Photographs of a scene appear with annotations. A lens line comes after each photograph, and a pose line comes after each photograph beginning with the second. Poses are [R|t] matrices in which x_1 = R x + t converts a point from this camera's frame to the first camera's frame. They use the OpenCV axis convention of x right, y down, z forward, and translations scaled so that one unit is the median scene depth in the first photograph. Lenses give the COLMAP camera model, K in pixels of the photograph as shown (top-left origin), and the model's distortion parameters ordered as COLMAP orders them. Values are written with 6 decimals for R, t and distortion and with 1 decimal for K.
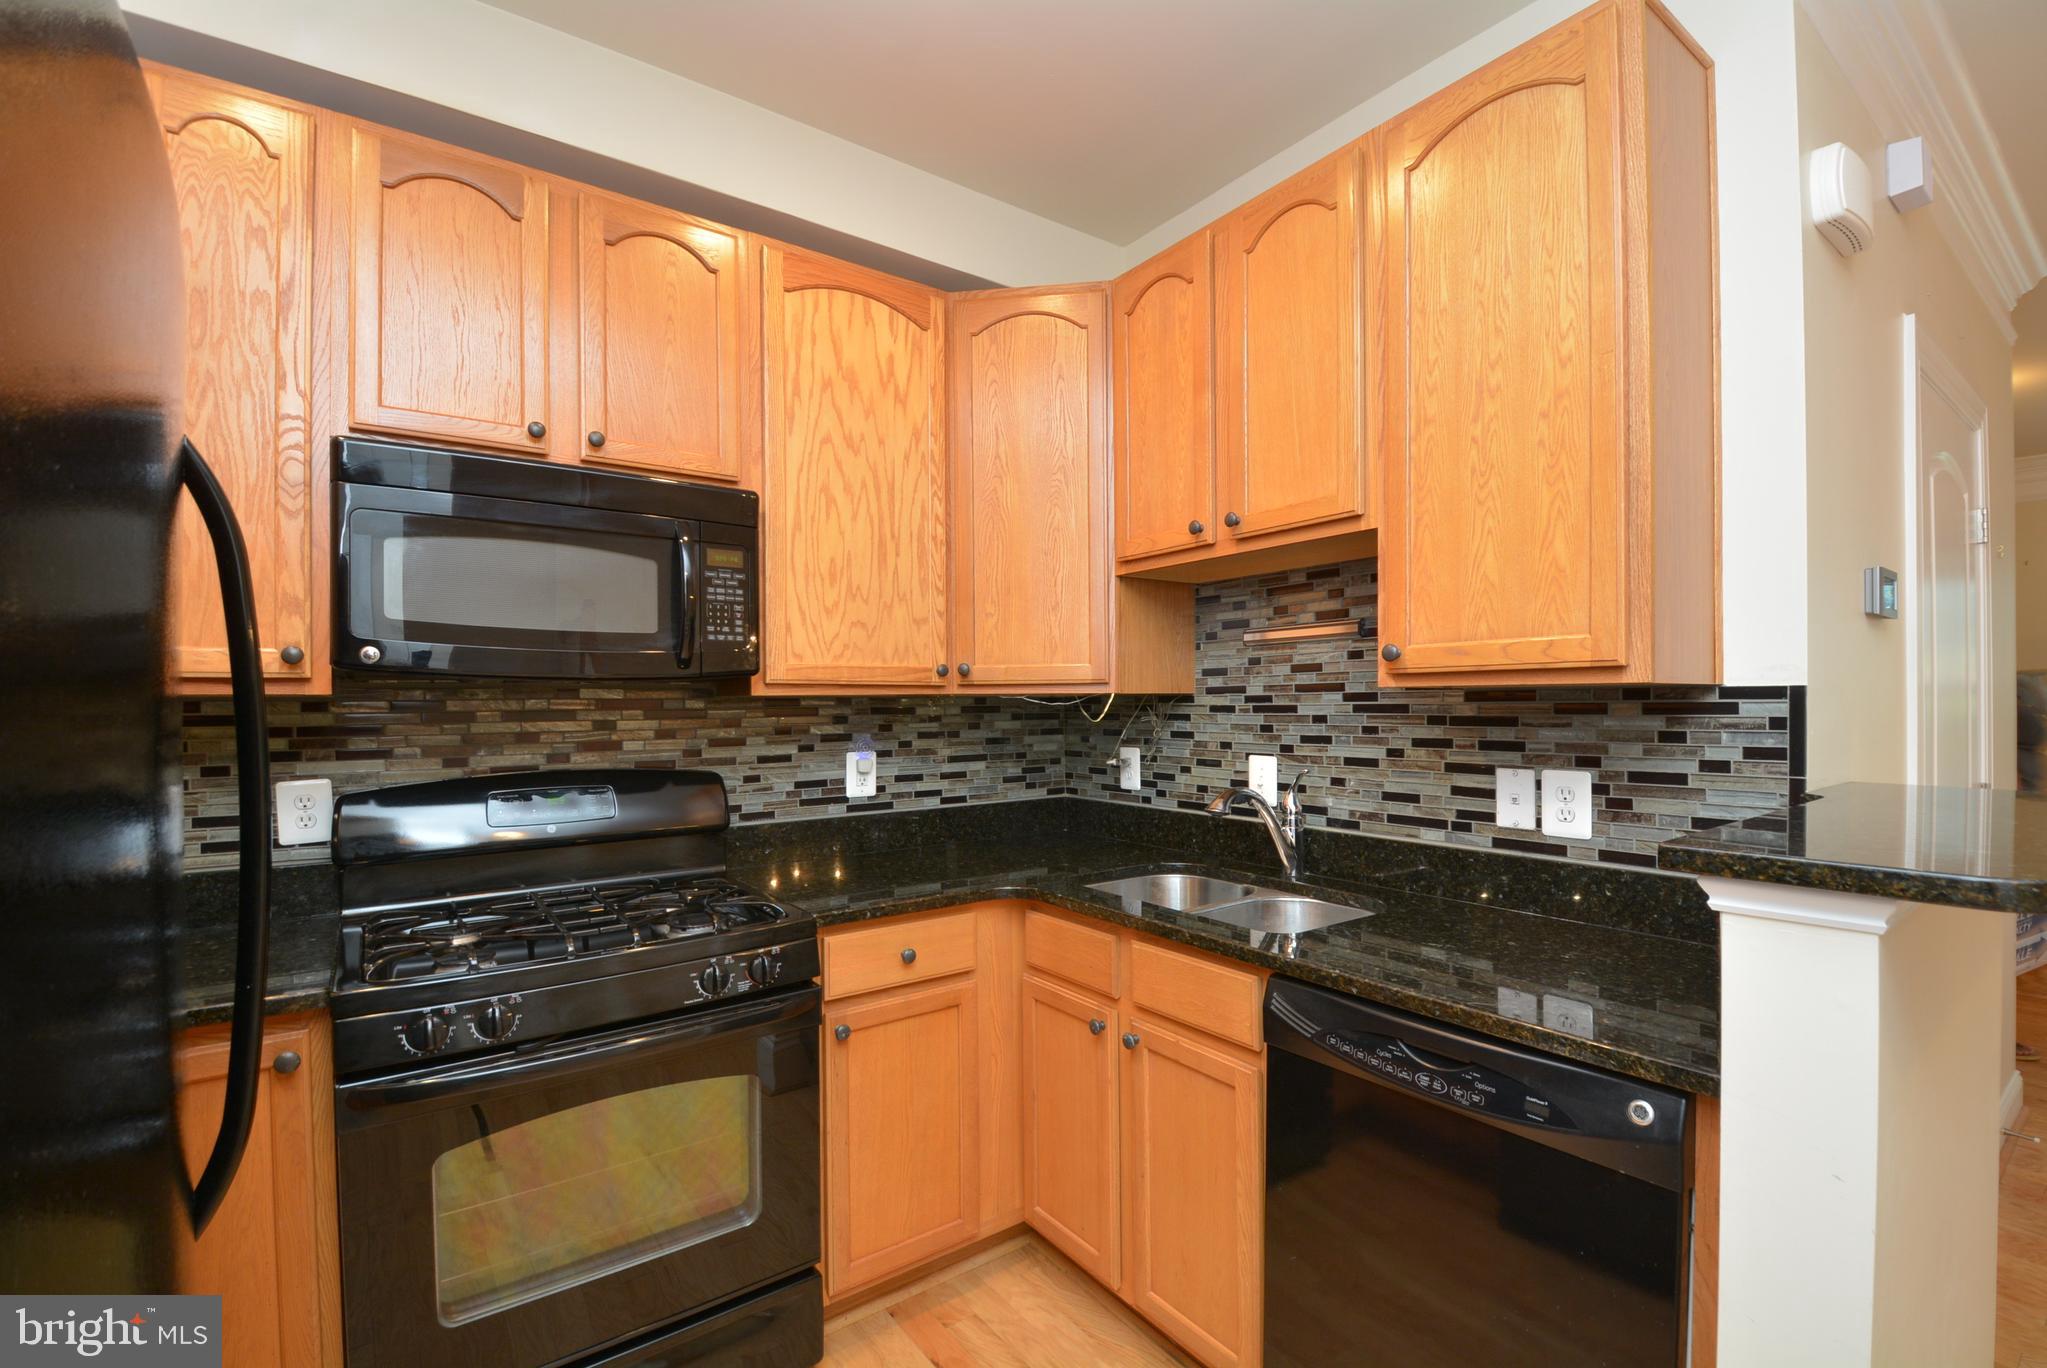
lens RADIAL K [[897.5, 0, 1045.3], [0, 897.5, 706.3], [0, 0, 1]] dist [0.018796, -0.024755]
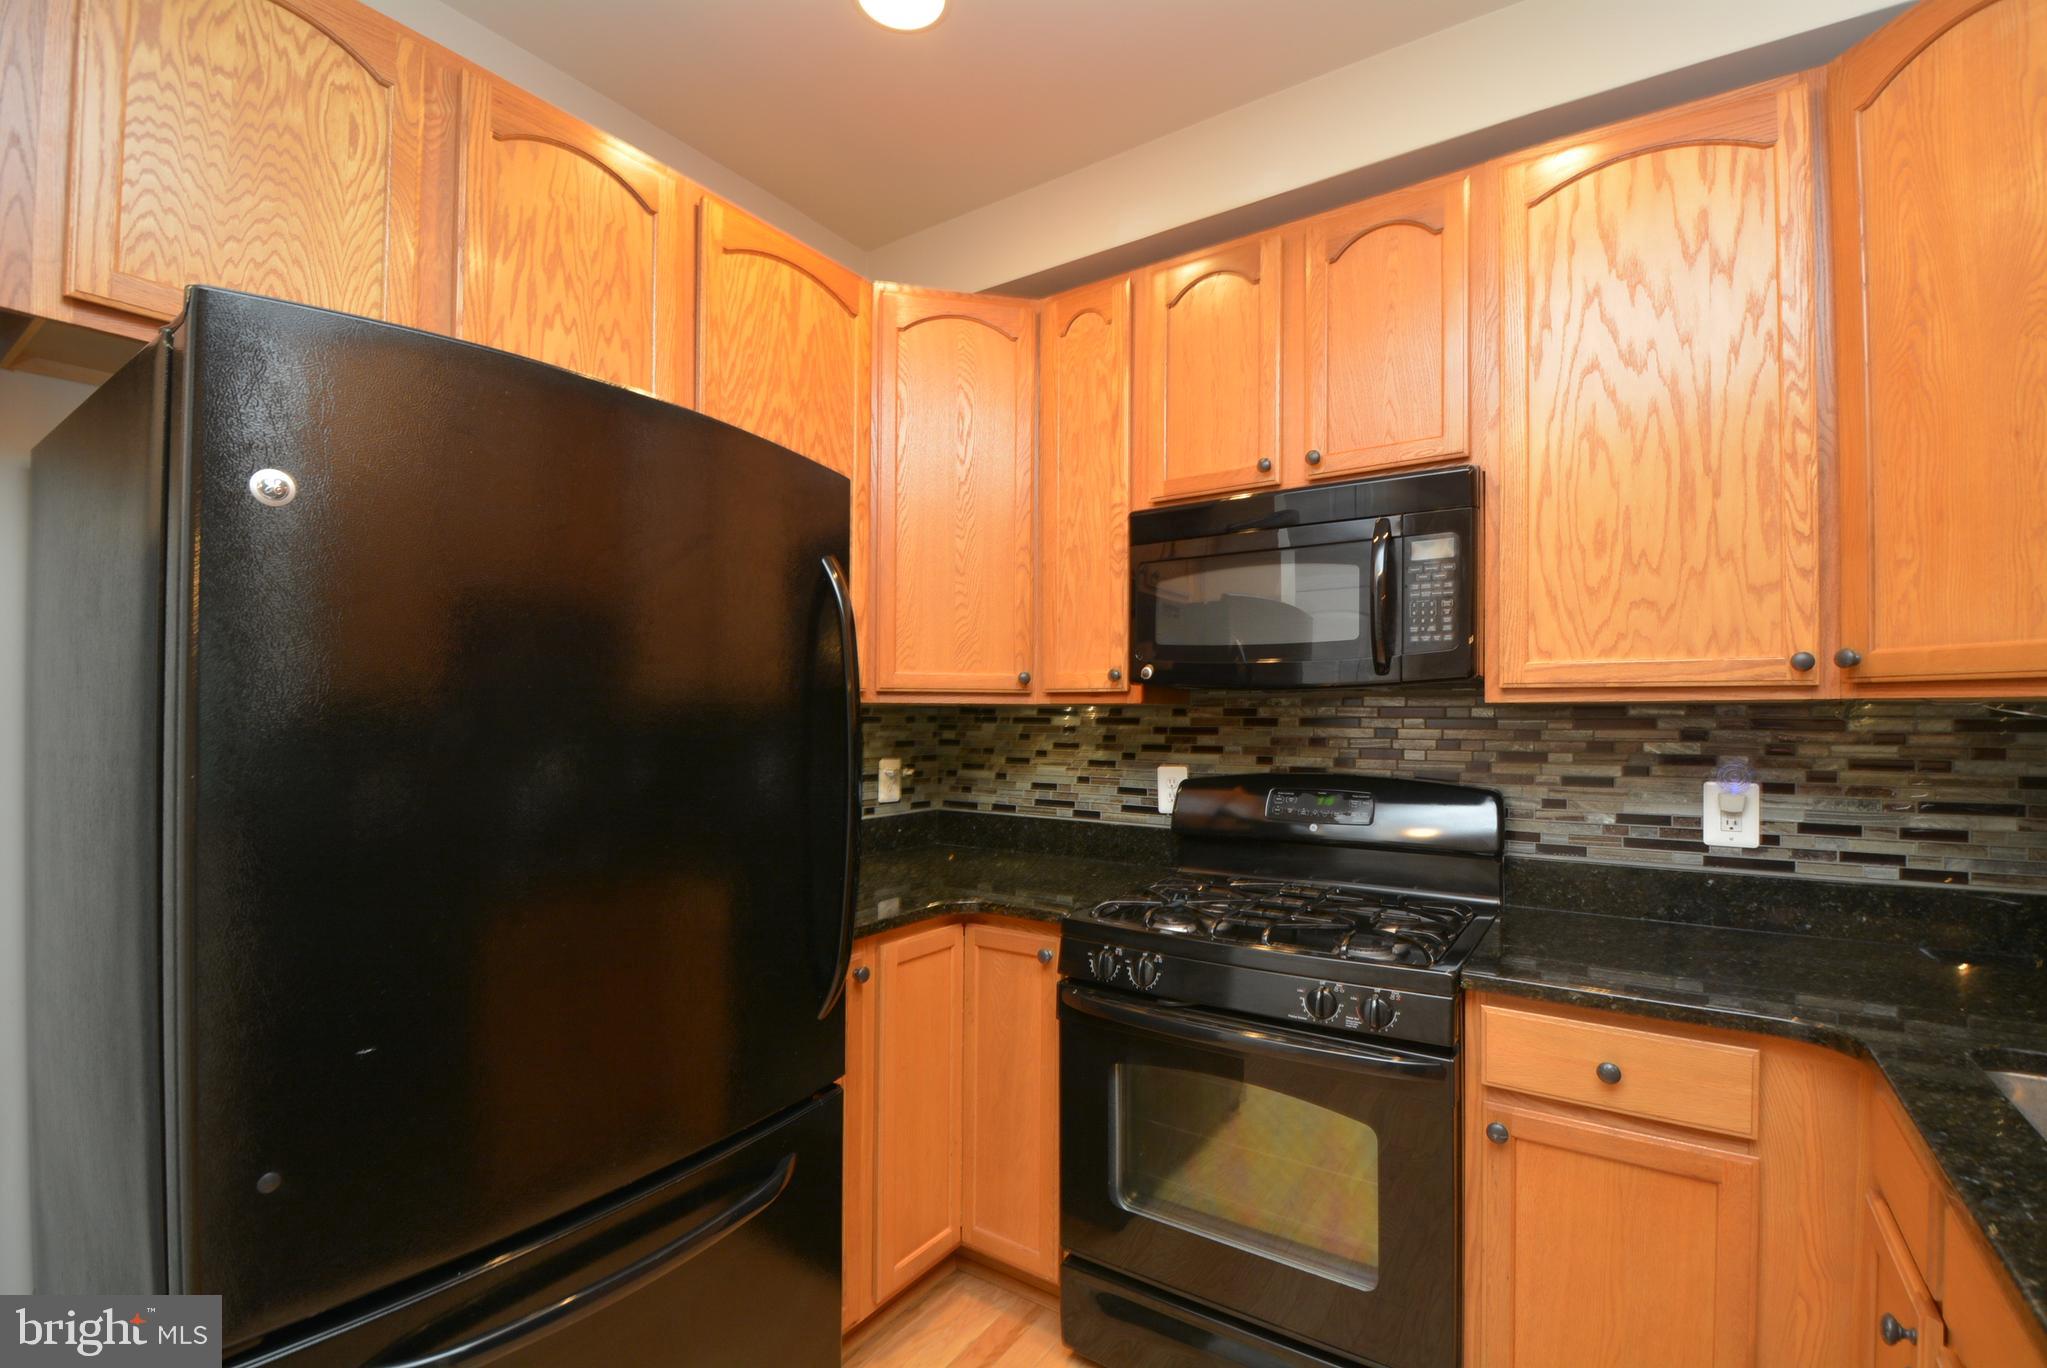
lens RADIAL K [[897.5, 0, 1045.3], [0, 897.5, 706.3], [0, 0, 1]] dist [0.018796, -0.024755]
pose [[0.337897, 0.001218, -0.941182, 0.323188], [-0.008143, 0.999966, -0.001629, -0.003496], [0.941148, 0.008214, 0.337895, 0.308379]]
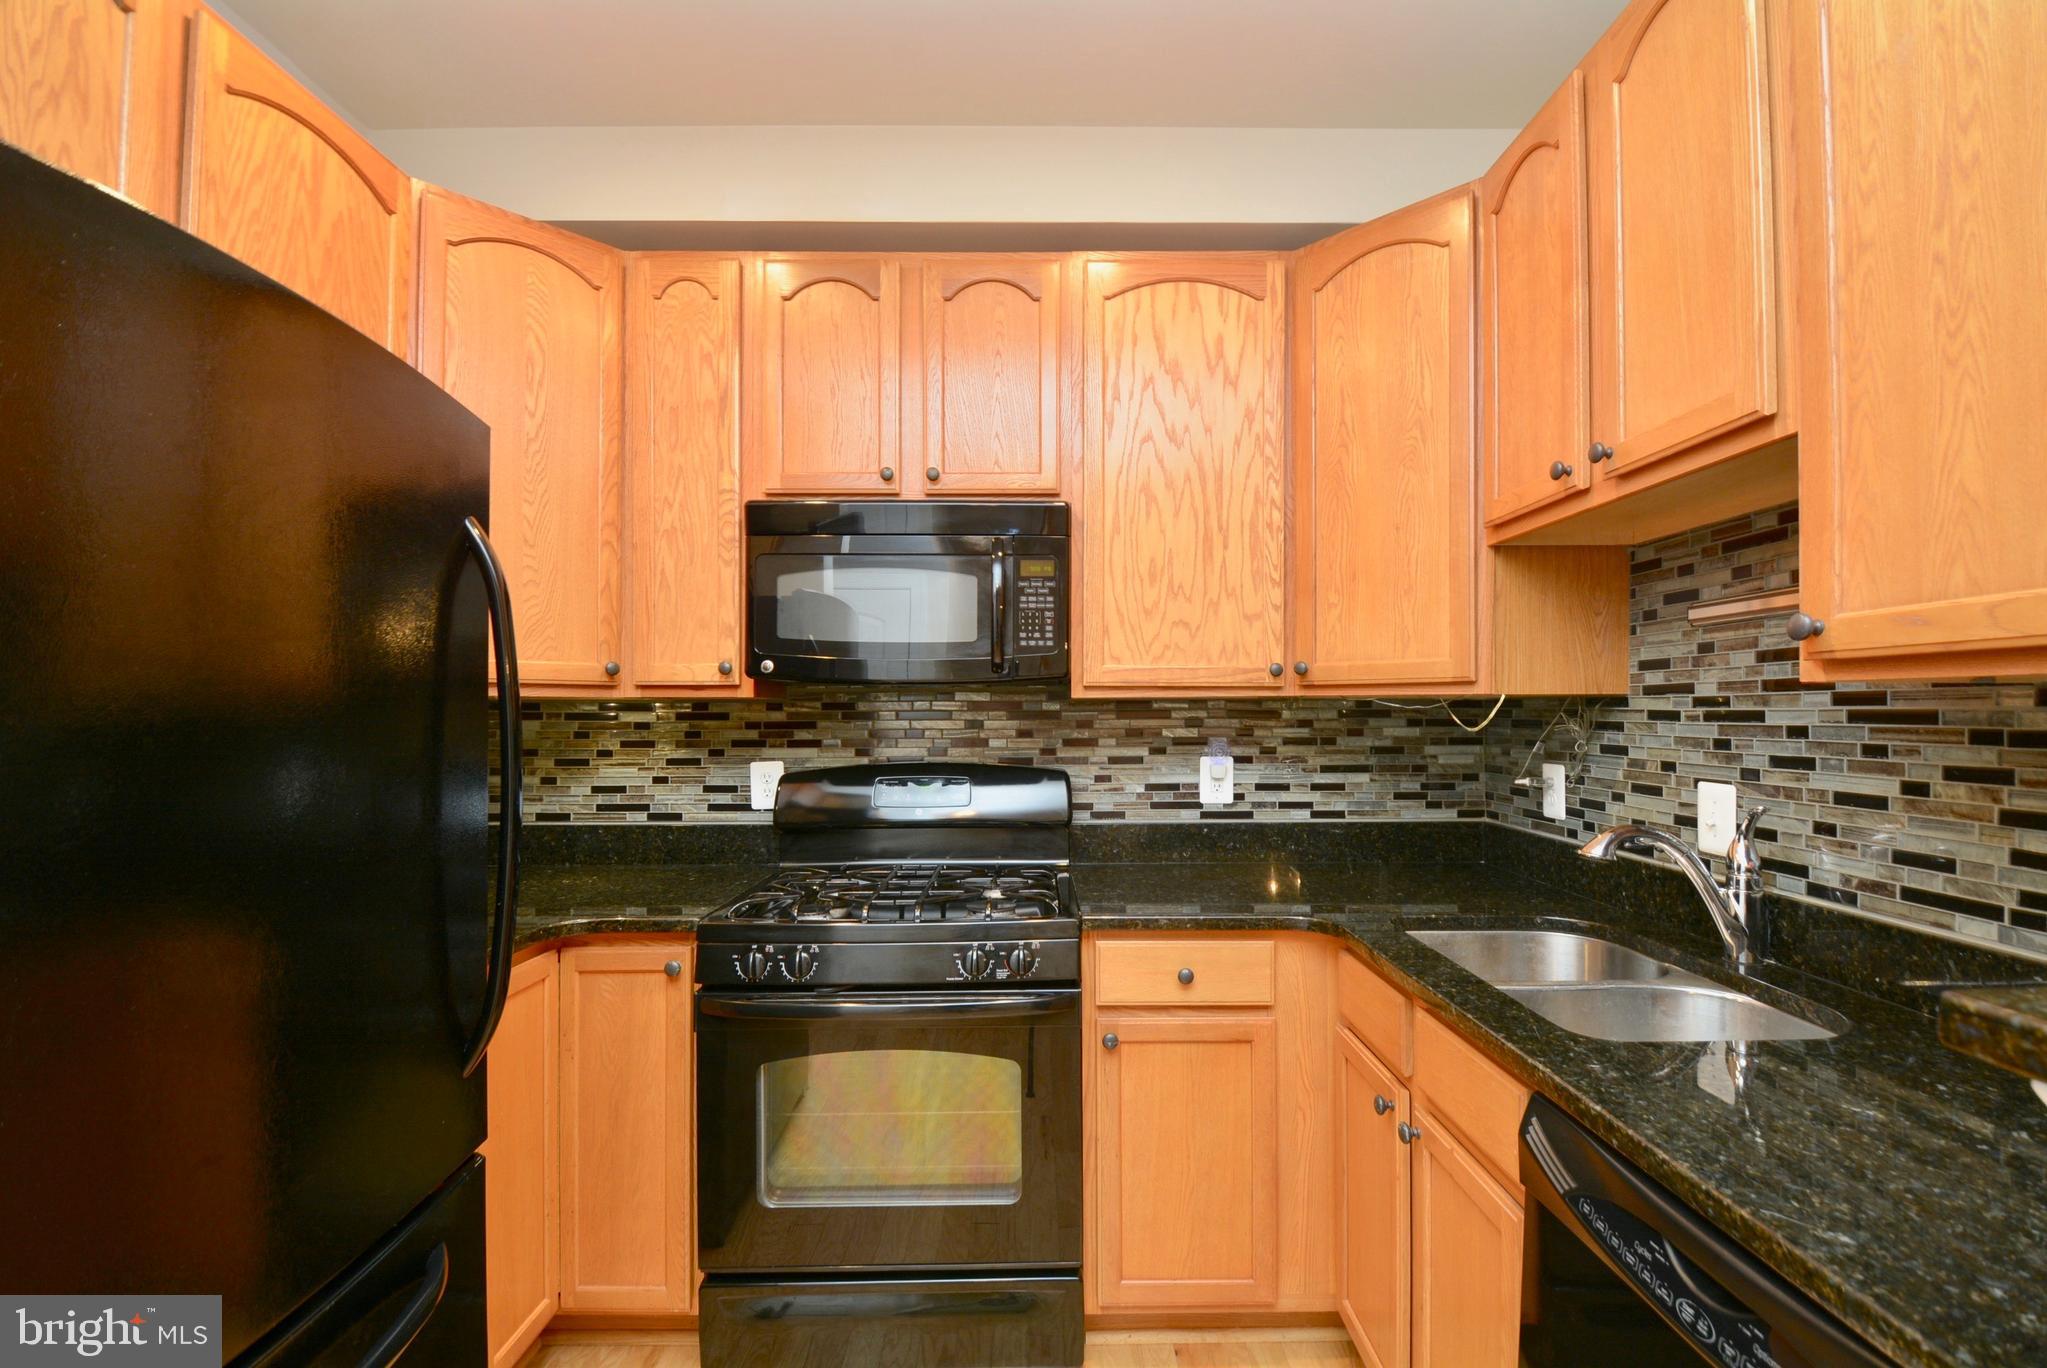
lens RADIAL K [[897.5, 0, 1045.3], [0, 897.5, 706.3], [0, 0, 1]] dist [0.018796, -0.024755]
pose [[0.807777, 0.003961, -0.589475, 0.250331], [-0.006517, 0.999976, -0.002211, 0.000355], [0.589452, 0.005627, 0.807783, 0.140396]]
